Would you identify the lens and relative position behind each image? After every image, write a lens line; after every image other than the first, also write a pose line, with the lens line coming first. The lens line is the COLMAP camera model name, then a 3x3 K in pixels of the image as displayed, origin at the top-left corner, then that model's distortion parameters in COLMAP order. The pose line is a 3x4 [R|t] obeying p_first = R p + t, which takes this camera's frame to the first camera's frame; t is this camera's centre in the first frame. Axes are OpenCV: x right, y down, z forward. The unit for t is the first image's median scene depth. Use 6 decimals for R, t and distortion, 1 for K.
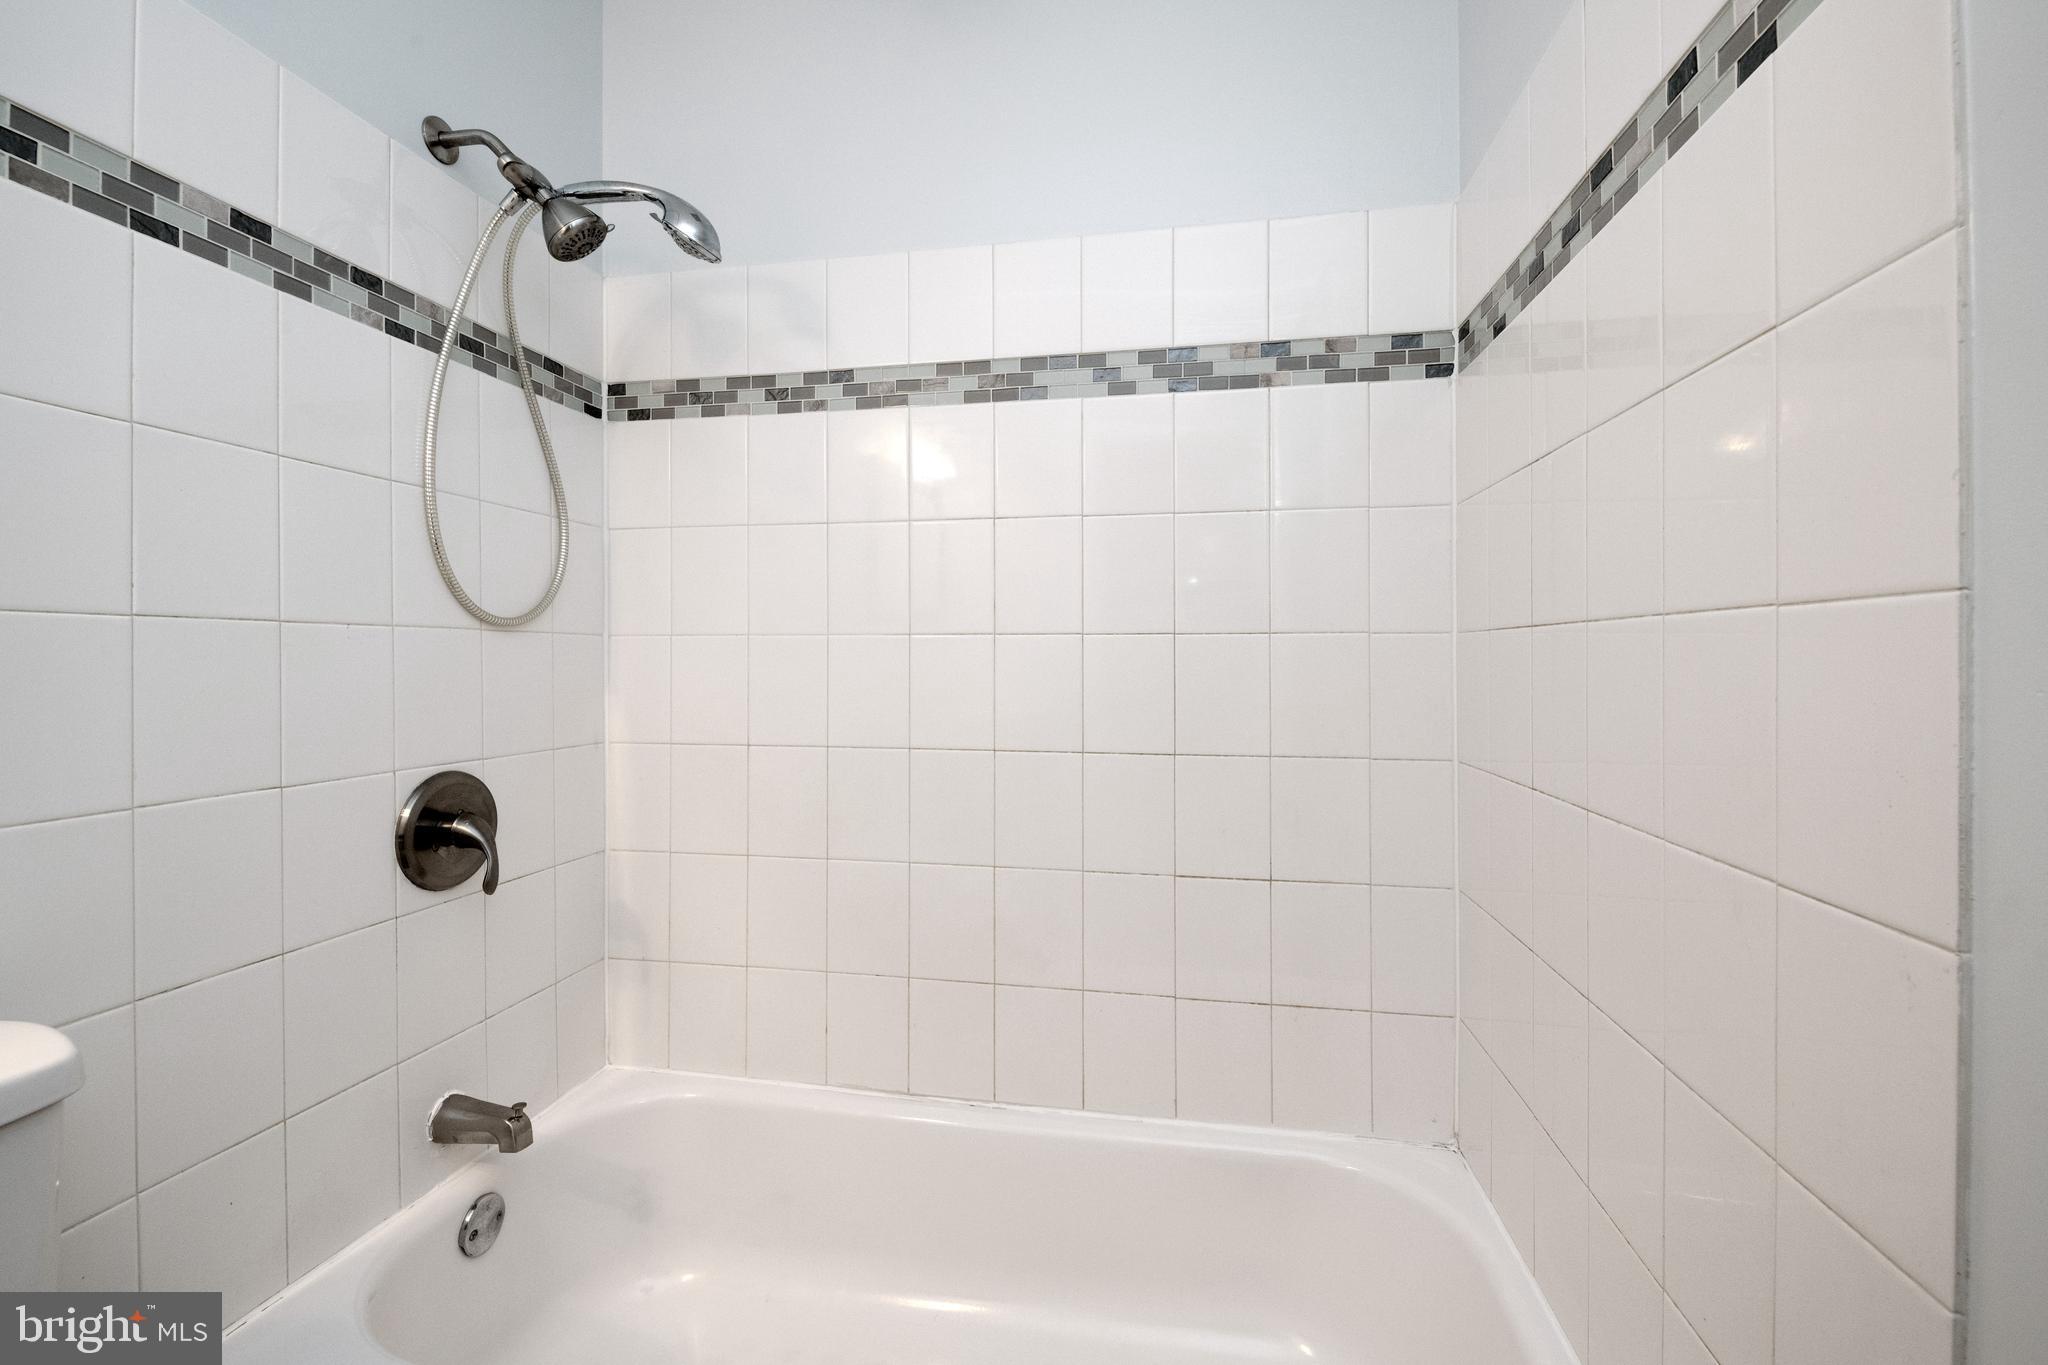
lens RADIAL K [[880.4, 0, 1034.2], [0, 880.4, 672.1], [0, 0, 1]] dist [0.012040, -0.008606]
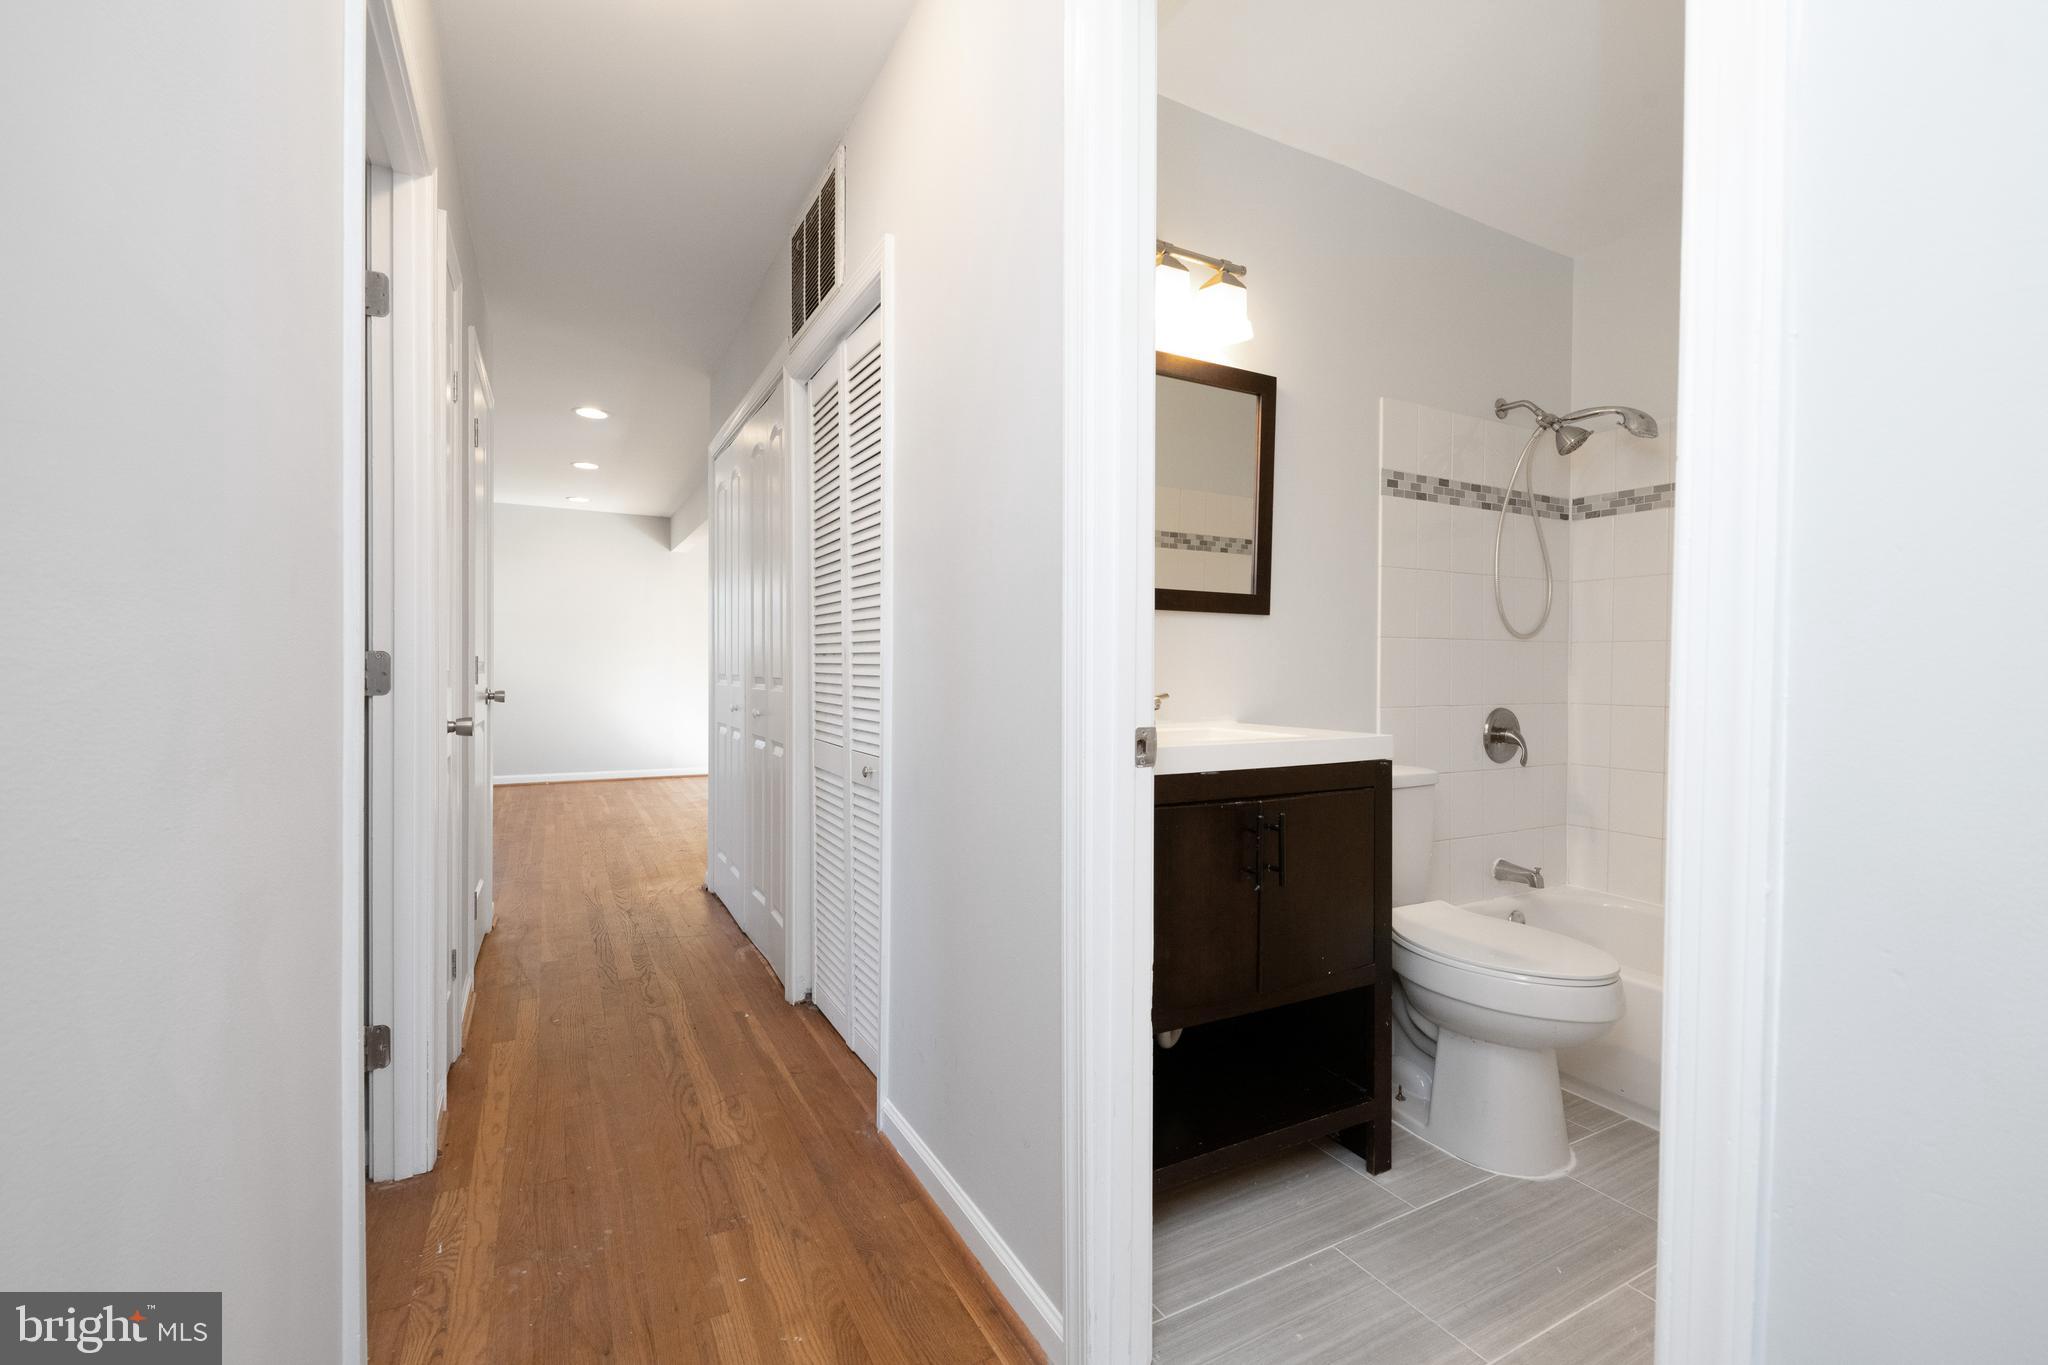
lens RADIAL K [[880.4, 0, 1024.0], [0, 880.4, 677.5], [0, 0, 1]] dist [0.012040, -0.008606]
pose [[0.621574, 0.012746, -0.783252, 0.266052], [-0.015875, 0.999867, 0.003673, 0.046337], [0.783195, 0.010151, 0.621694, -1.145913]]
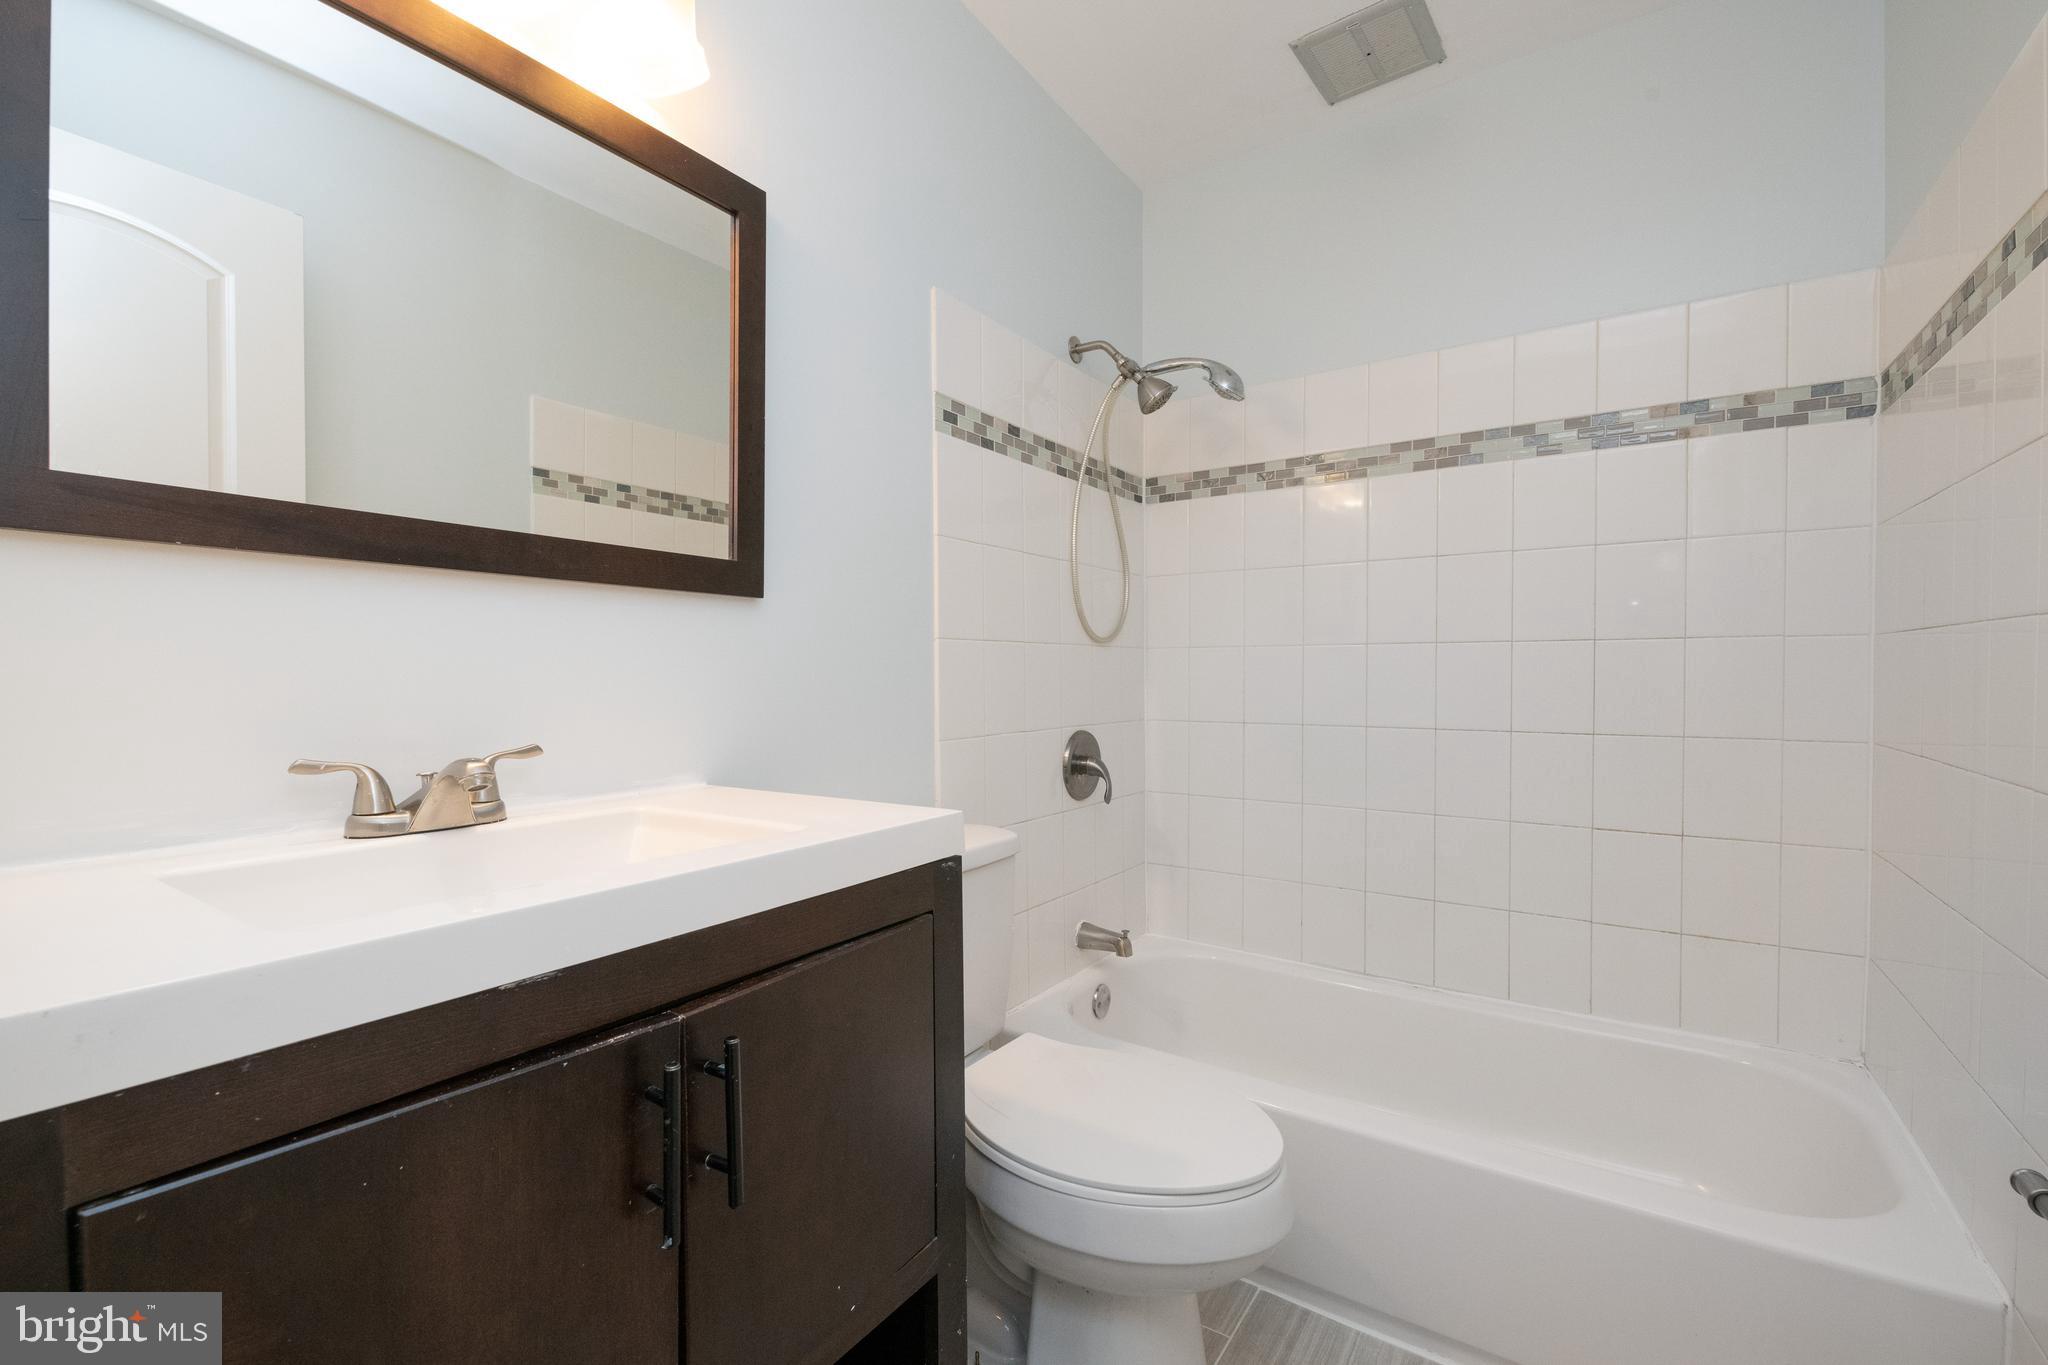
lens RADIAL K [[880.4, 0, 1025.6], [0, 880.4, 701.3], [0, 0, 1]] dist [0.012040, -0.008606]
pose [[0.914650, 0.009065, -0.404144, -0.081262], [-0.001759, 0.999828, 0.018446, 0.024752], [0.404242, -0.016161, 0.914509, -0.538072]]
